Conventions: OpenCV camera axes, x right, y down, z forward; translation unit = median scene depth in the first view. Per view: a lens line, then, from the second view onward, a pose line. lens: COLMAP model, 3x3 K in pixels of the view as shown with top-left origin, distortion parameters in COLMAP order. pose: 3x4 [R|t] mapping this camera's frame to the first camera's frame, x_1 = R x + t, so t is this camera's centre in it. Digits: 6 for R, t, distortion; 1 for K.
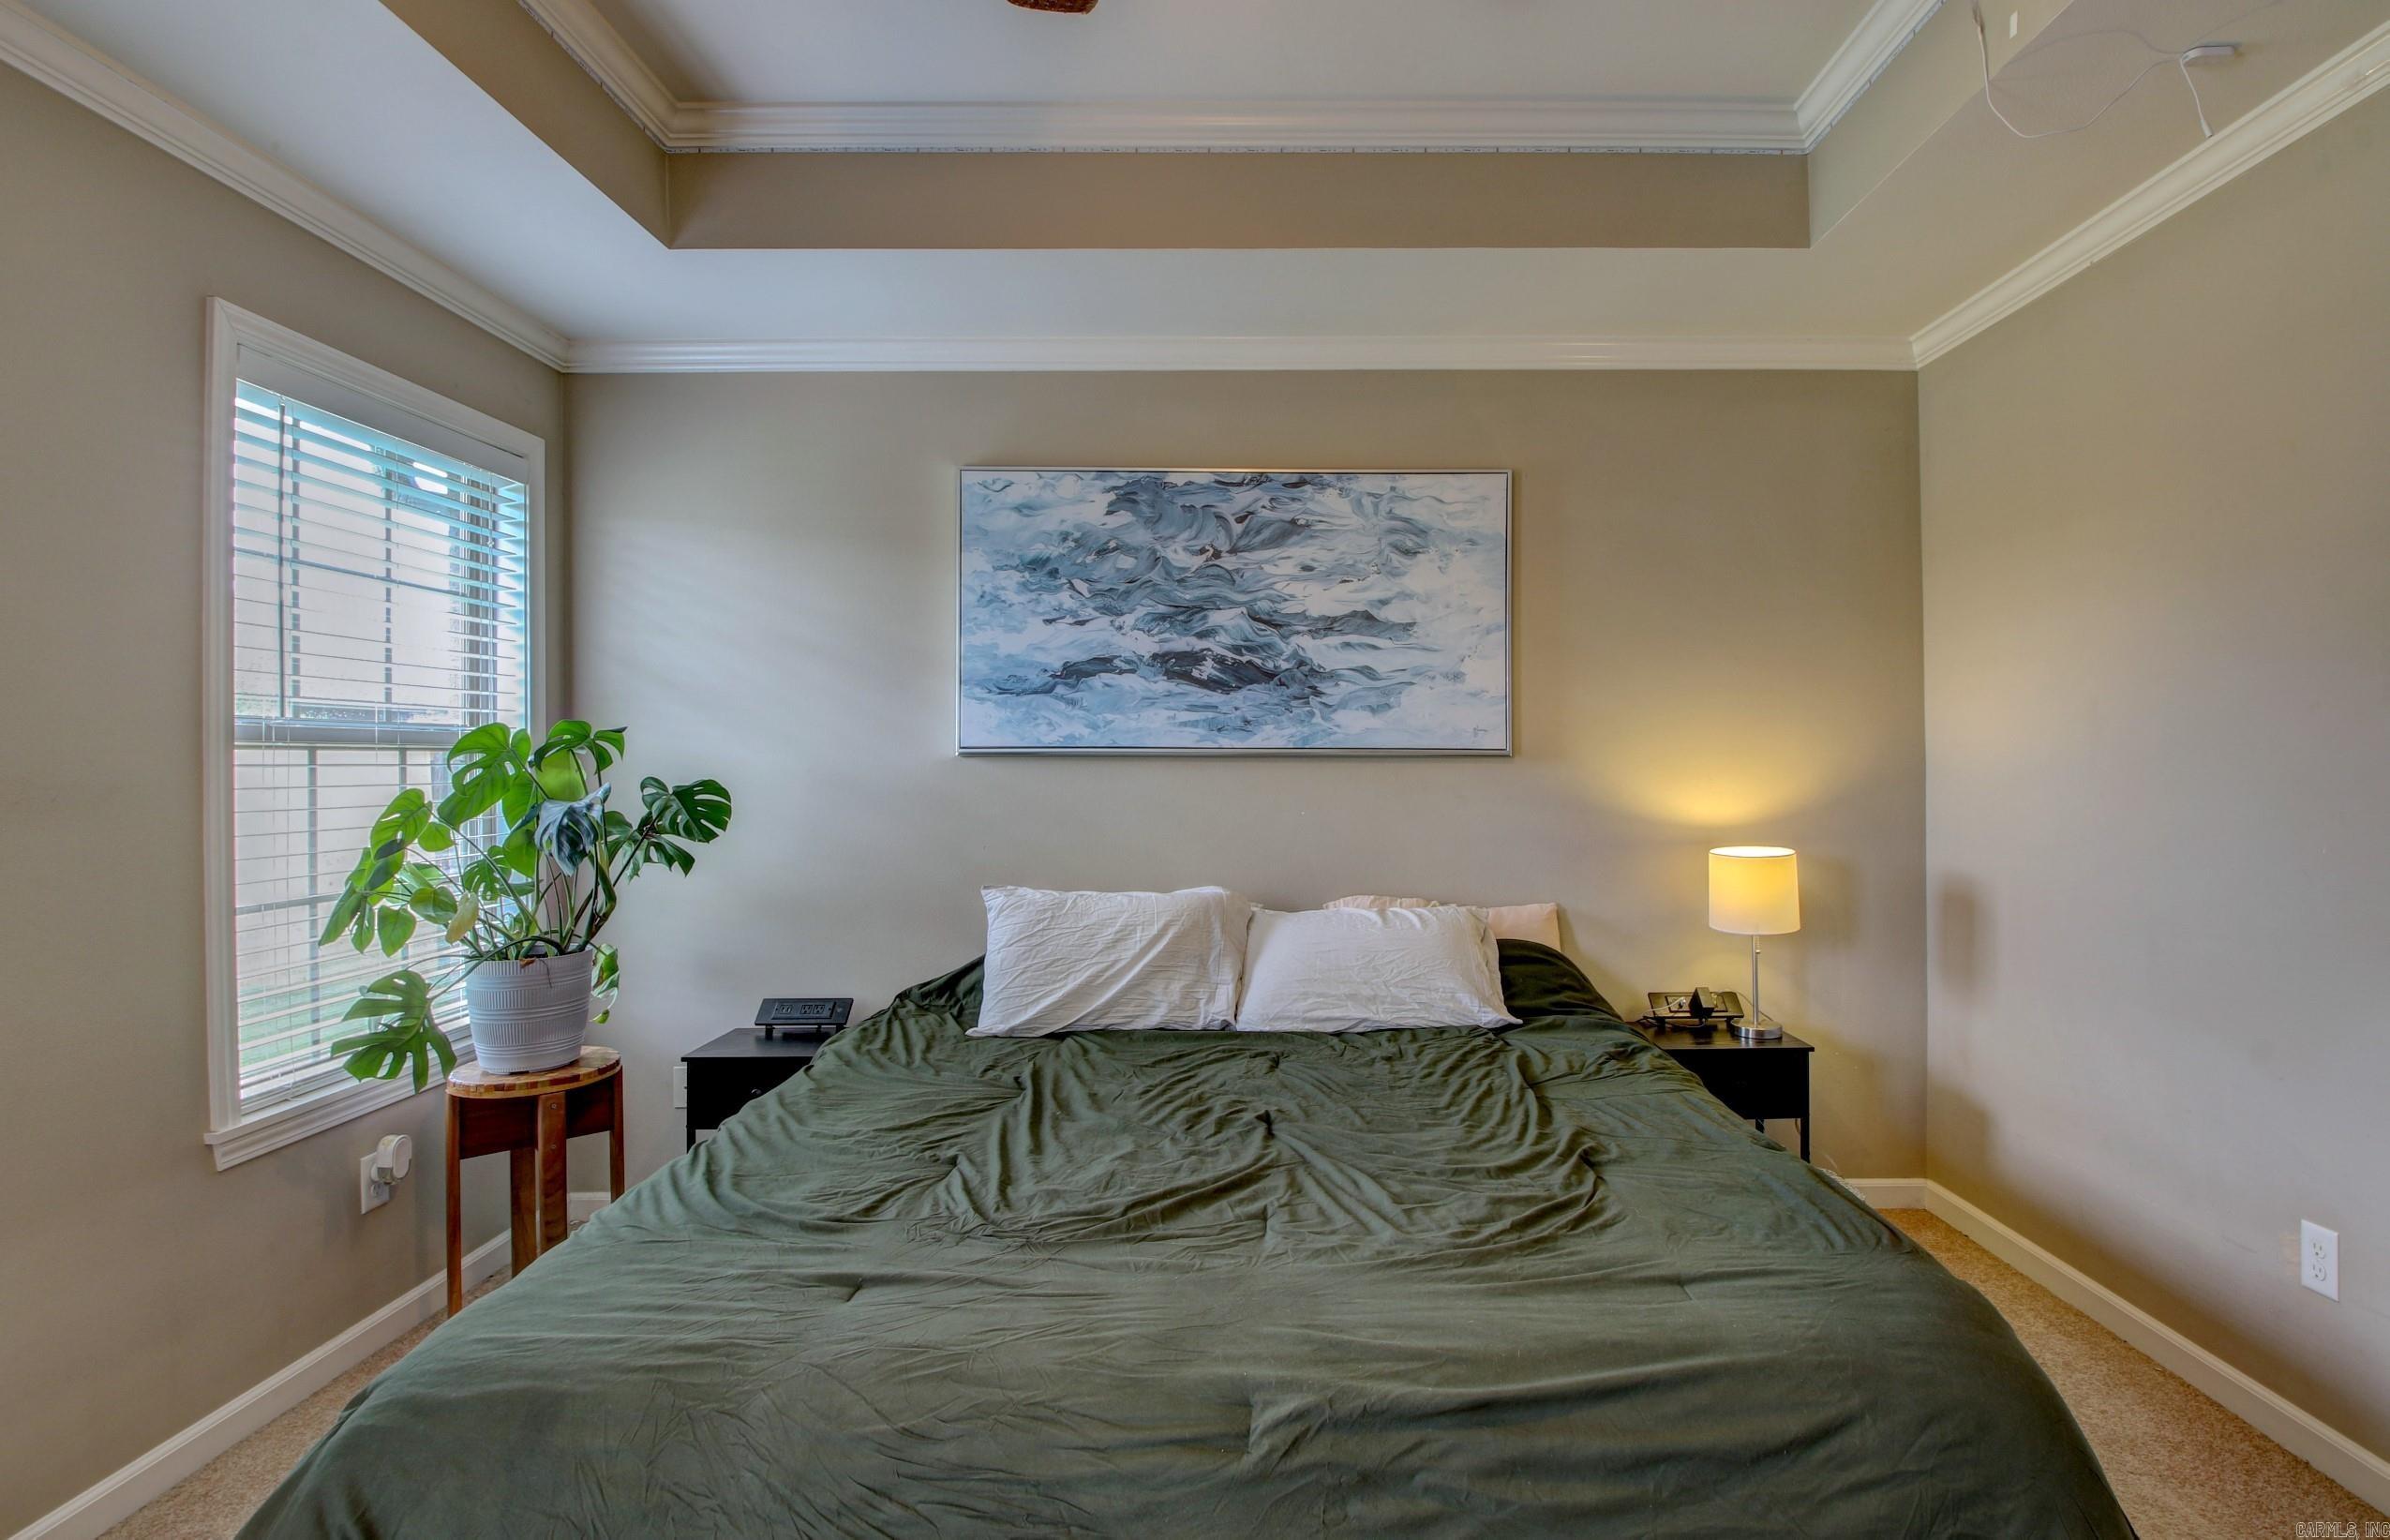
lens RADIAL K [[1227.9, 0, 1277.0], [0, 1227.9, 754.6], [0, 0, 1]] dist [0.005961, -0.005449]
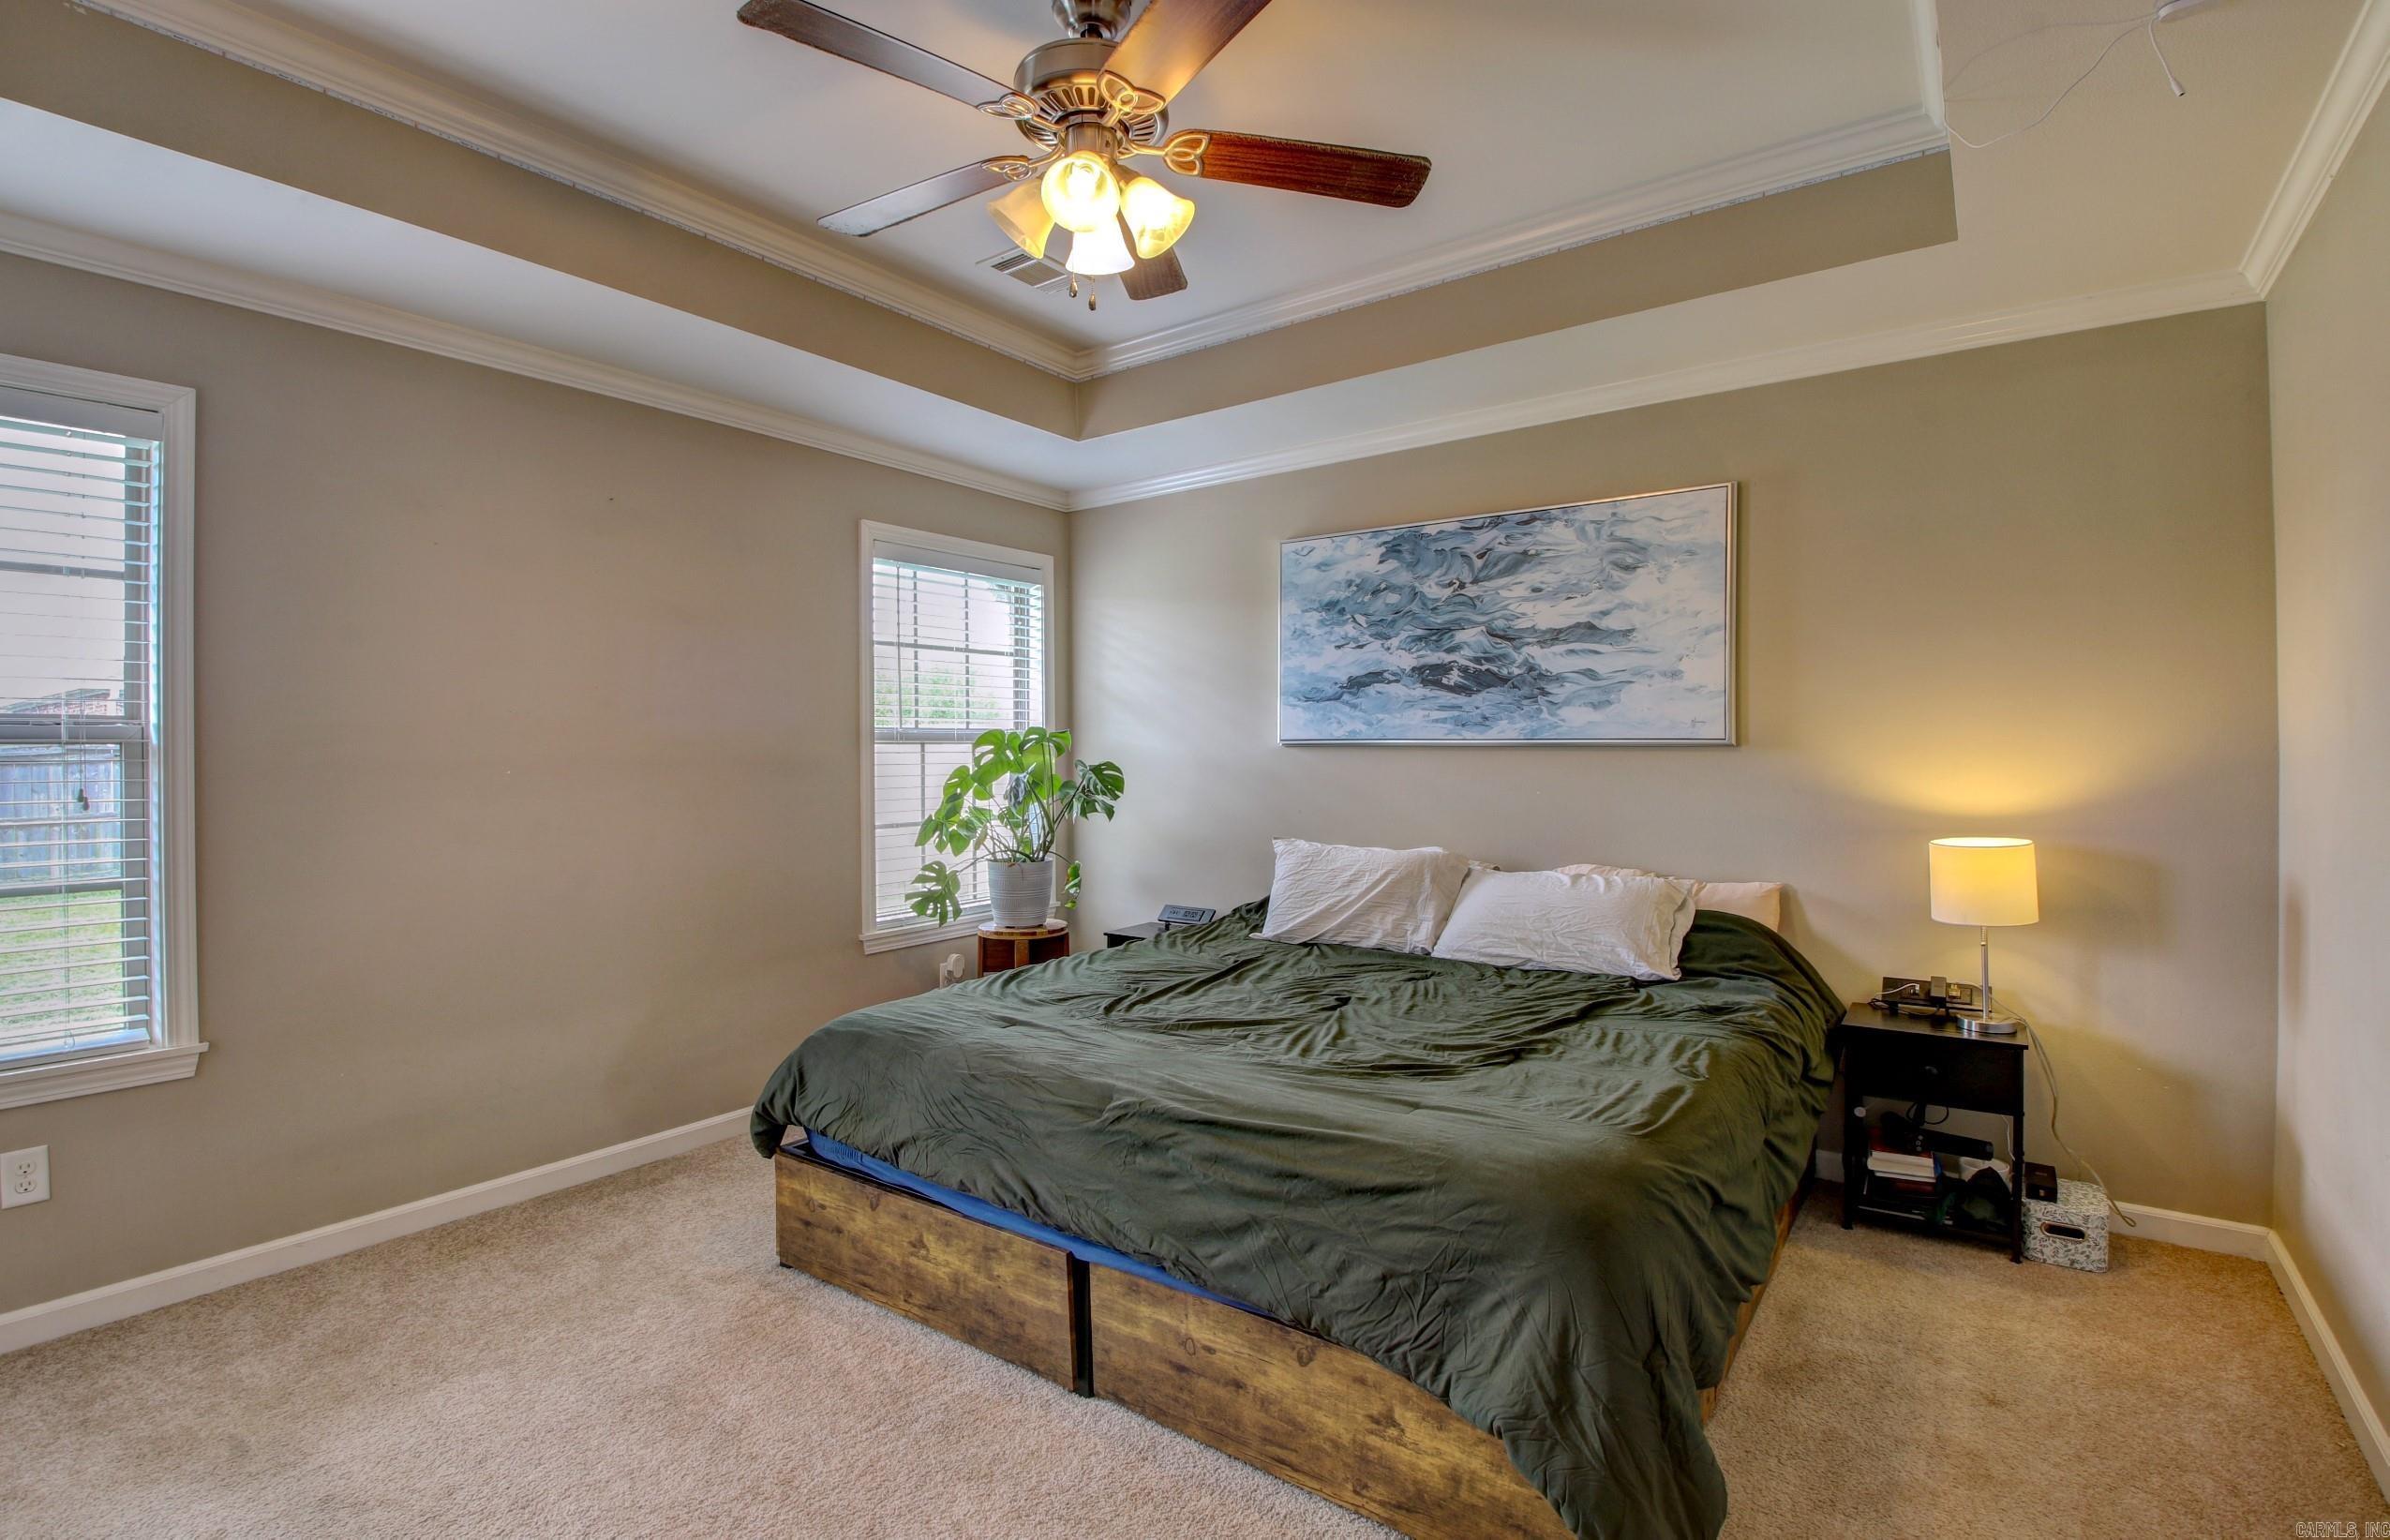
lens RADIAL K [[1110.7, 0, 1125.8], [0, 1110.7, 748.3], [0, 0, 1]] dist [-0.000475, -0.015154]
pose [[0.784628, -0.001587, -0.619964, 0.416823], [0.004057, 0.999988, 0.002574, -0.000384], [0.619953, -0.004535, 0.784626, -0.117993]]
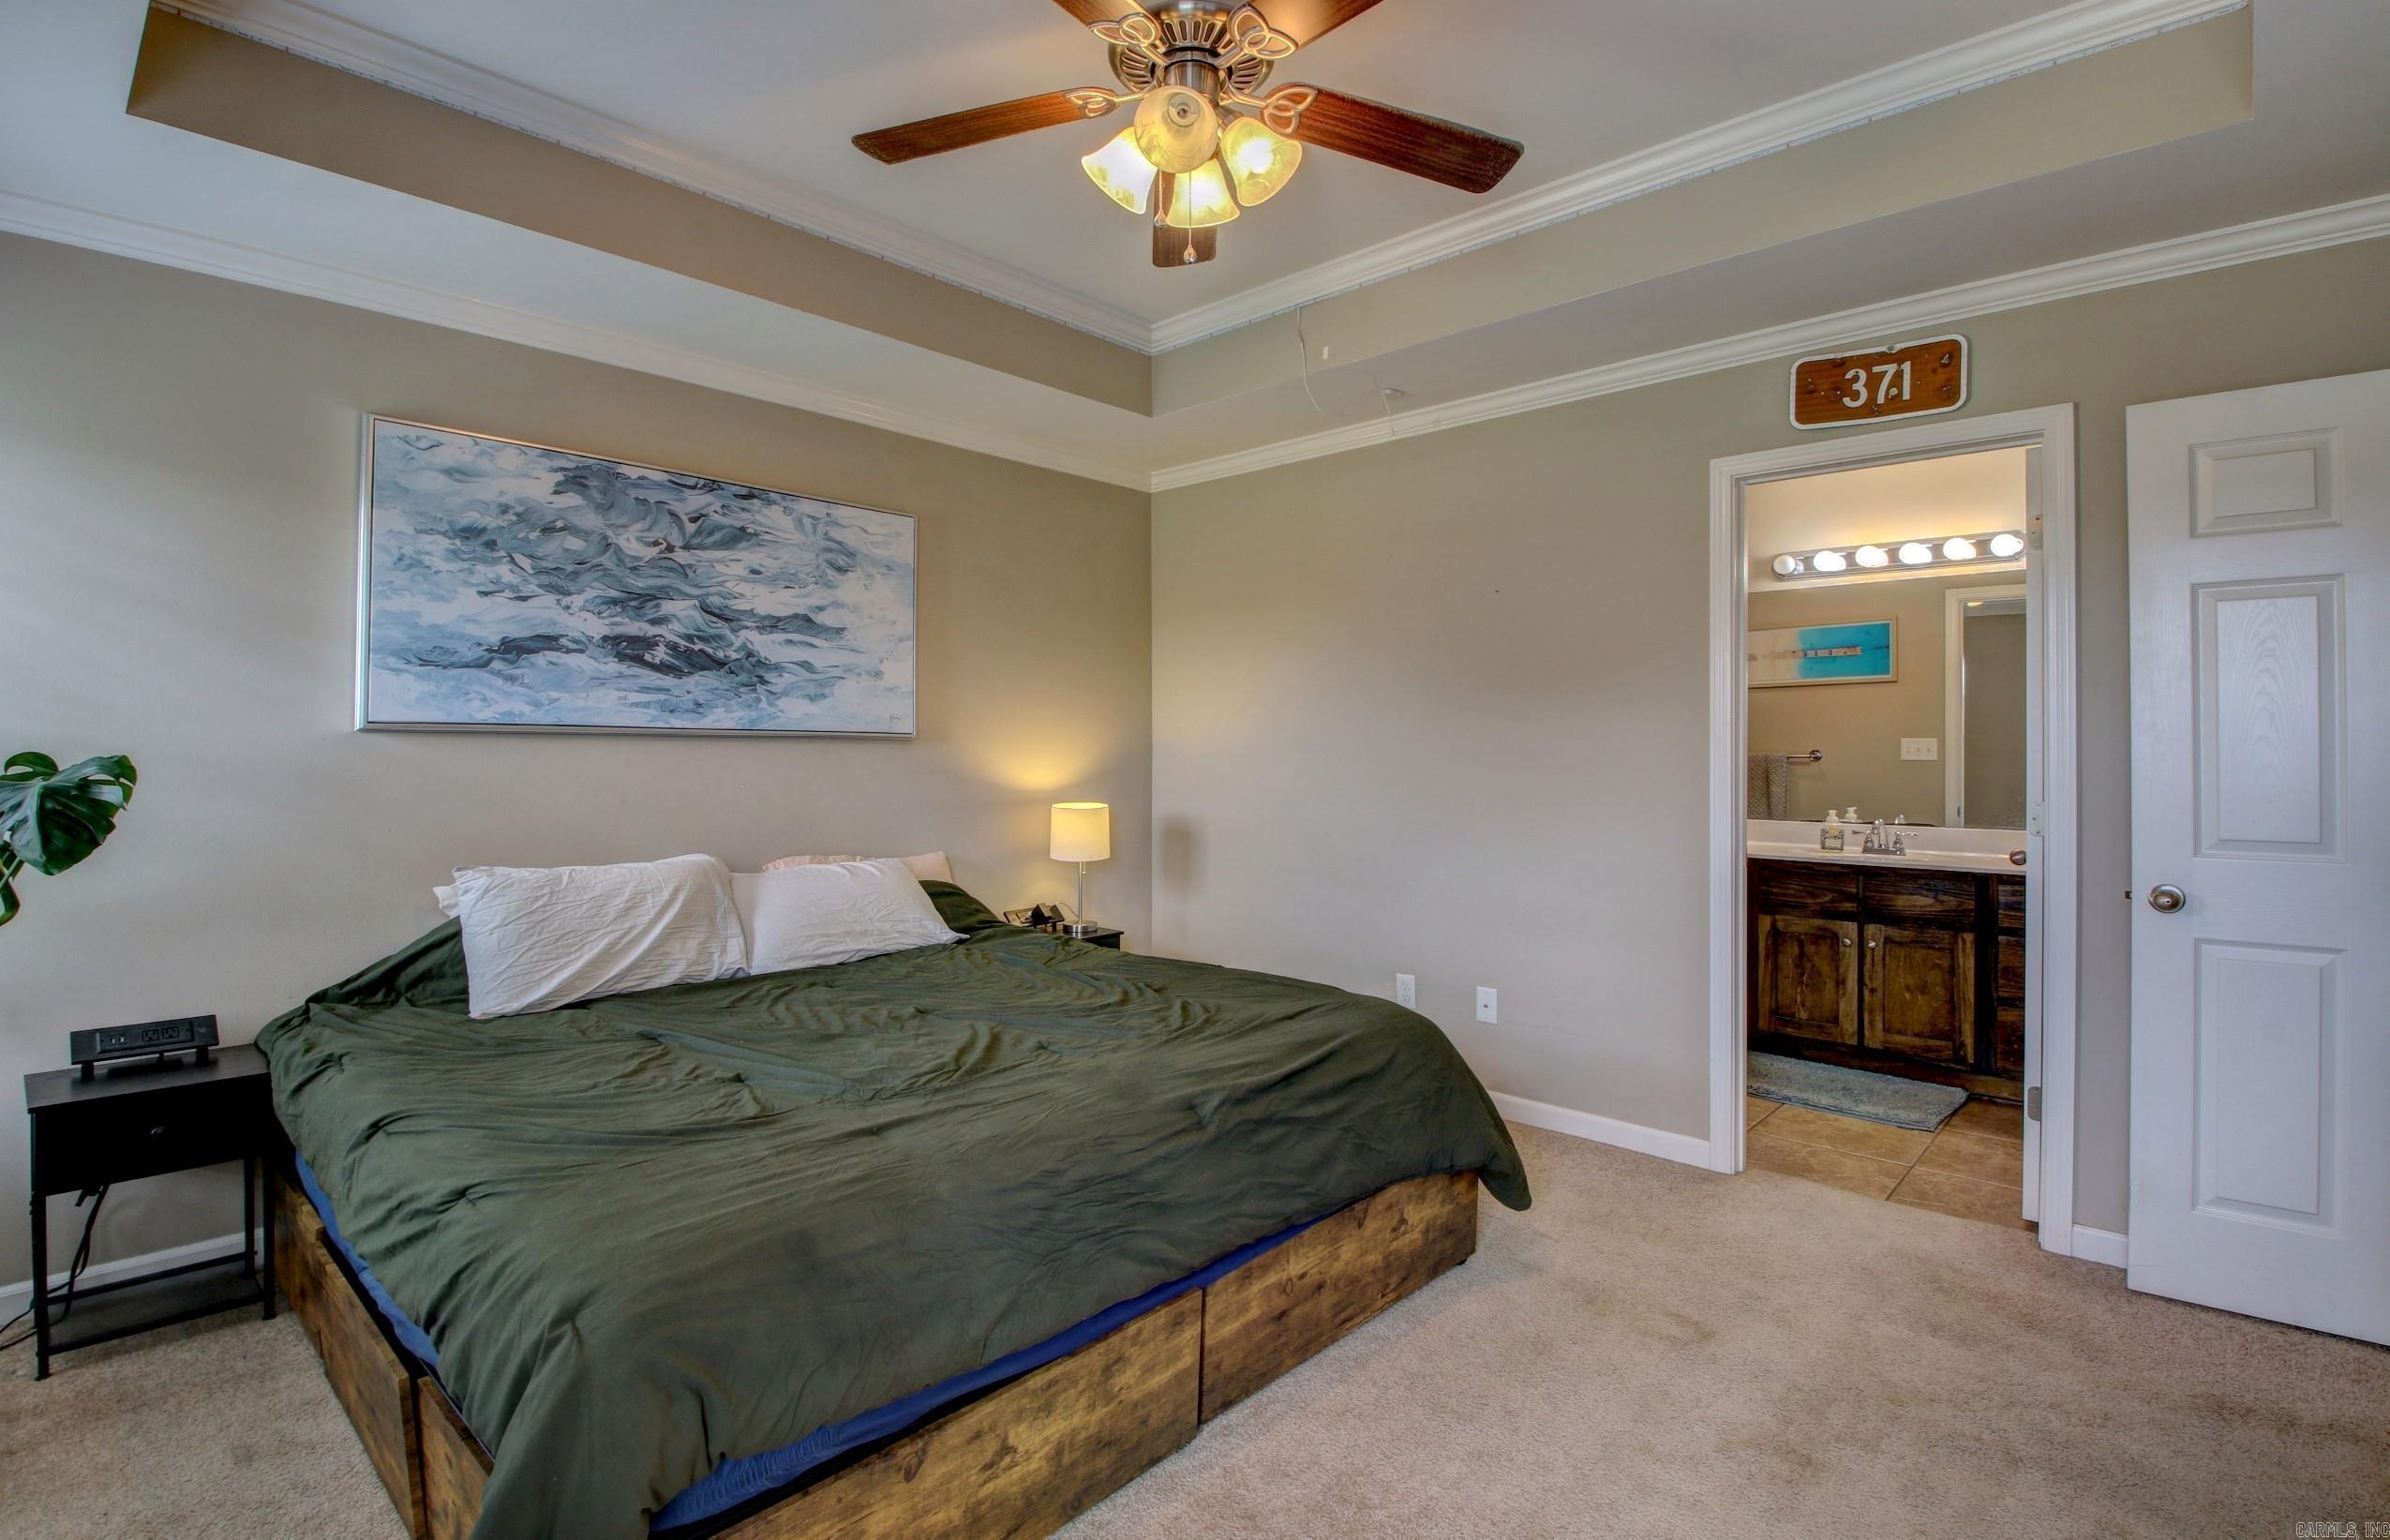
lens RADIAL K [[1110.7, 0, 1293.7], [0, 1110.7, 732.0], [0, 0, 1]] dist [-0.000475, -0.015154]
pose [[0.654721, 0.017450, 0.755670, -0.457025], [-0.010891, 0.999847, -0.013653, 0.006060], [-0.755793, 0.000709, 0.654811, -0.056930]]
